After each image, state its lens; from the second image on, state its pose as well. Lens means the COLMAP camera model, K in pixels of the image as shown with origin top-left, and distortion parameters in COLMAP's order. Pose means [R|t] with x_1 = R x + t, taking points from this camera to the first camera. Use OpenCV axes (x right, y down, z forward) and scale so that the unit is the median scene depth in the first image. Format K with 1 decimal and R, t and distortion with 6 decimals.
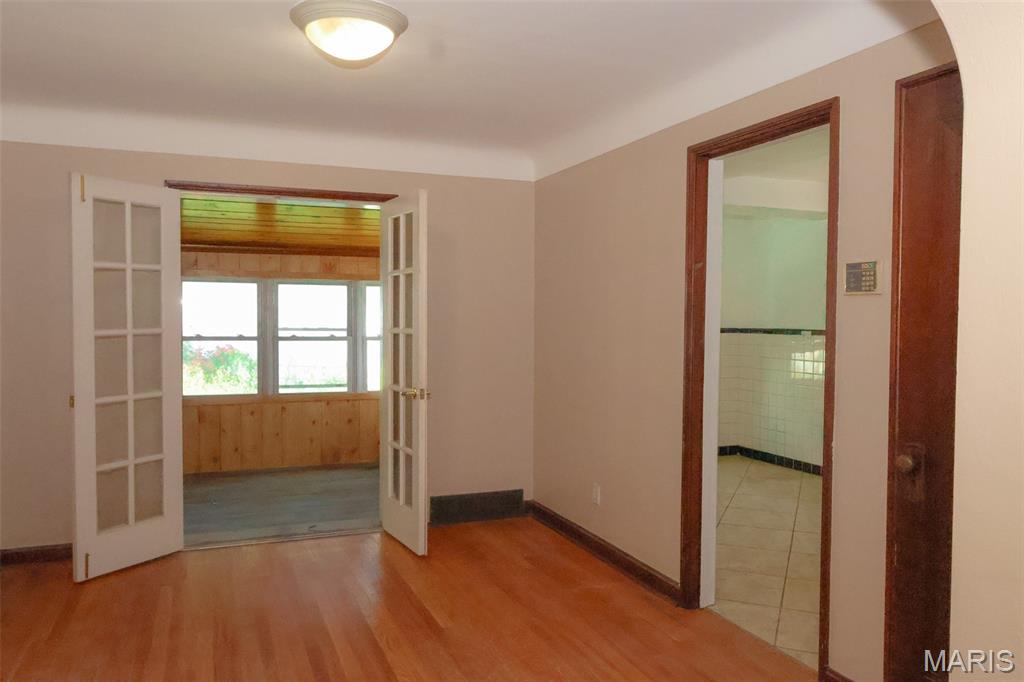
lens RADIAL K [[754.6, 0, 512.0], [0, 754.6, 341.0], [0, 0, 1]] dist [-0.003022, -0.005784]
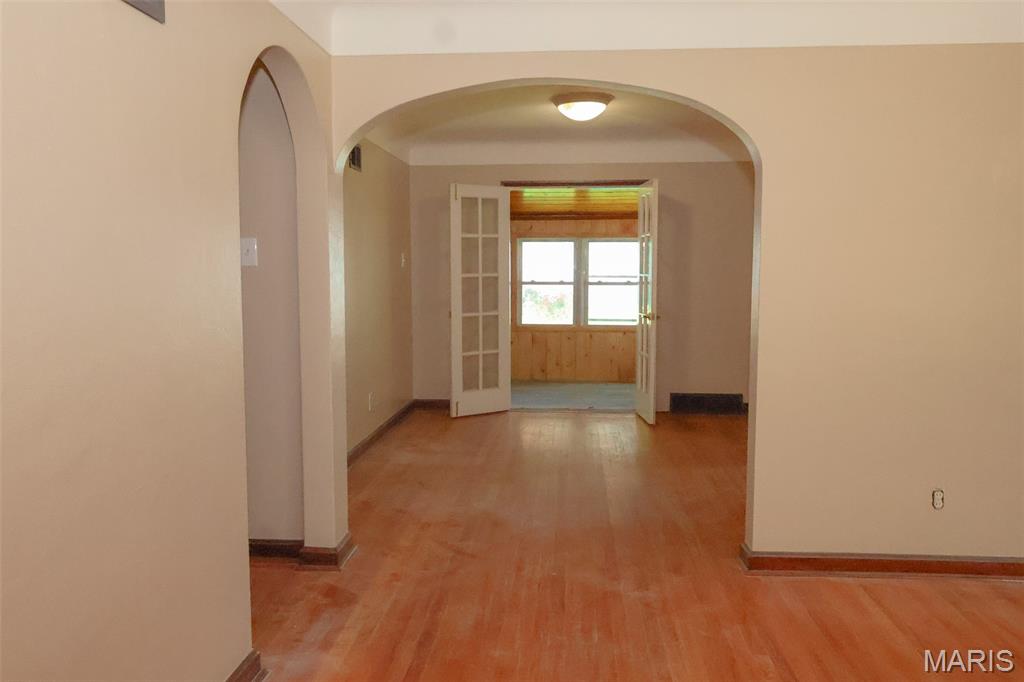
lens RADIAL K [[772.7, 0, 512.0], [0, 772.7, 341.0], [0, 0, 1]] dist [-0.003560, -0.004962]
pose [[0.895396, 0.035887, -0.443822, 0.184141], [-0.009094, 0.998013, 0.062352, 0.014806], [0.445177, -0.051794, 0.893943, -0.291941]]
